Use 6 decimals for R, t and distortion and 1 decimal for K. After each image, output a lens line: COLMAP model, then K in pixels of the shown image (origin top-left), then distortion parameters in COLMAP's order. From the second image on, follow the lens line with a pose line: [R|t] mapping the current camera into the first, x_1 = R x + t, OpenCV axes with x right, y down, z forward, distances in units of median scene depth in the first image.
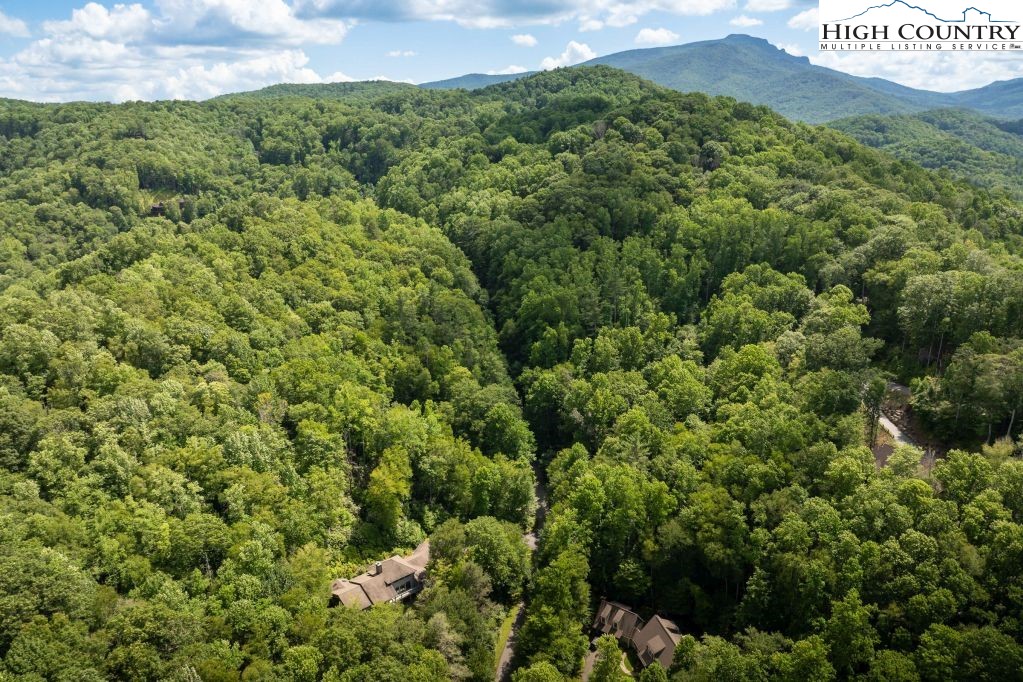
lens RADIAL K [[705.0, 0, 513.5], [0, 705.0, 347.5], [0, 0, 1]] dist [-0.003007, 0.000642]
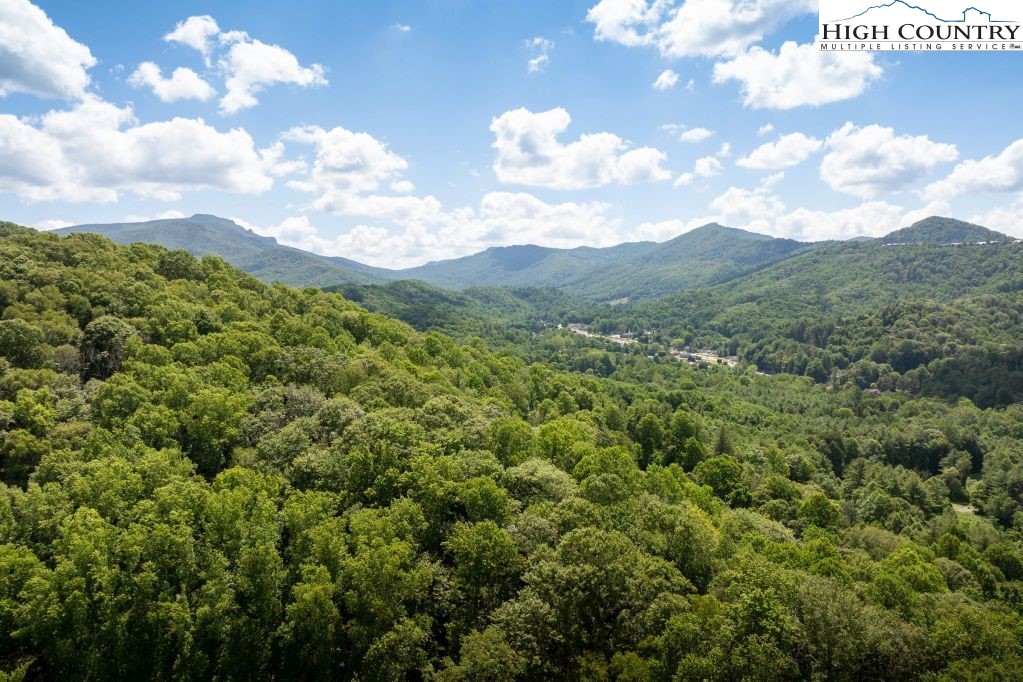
lens RADIAL K [[705.0, 0, 515.1], [0, 705.0, 342.1], [0, 0, 1]] dist [-0.003007, 0.000642]
pose [[0.767863, -0.057793, 0.638002, 0.201610], [0.210959, 0.963184, -0.166650, -0.144915], [-0.604882, 0.262556, 0.751786, 0.501823]]
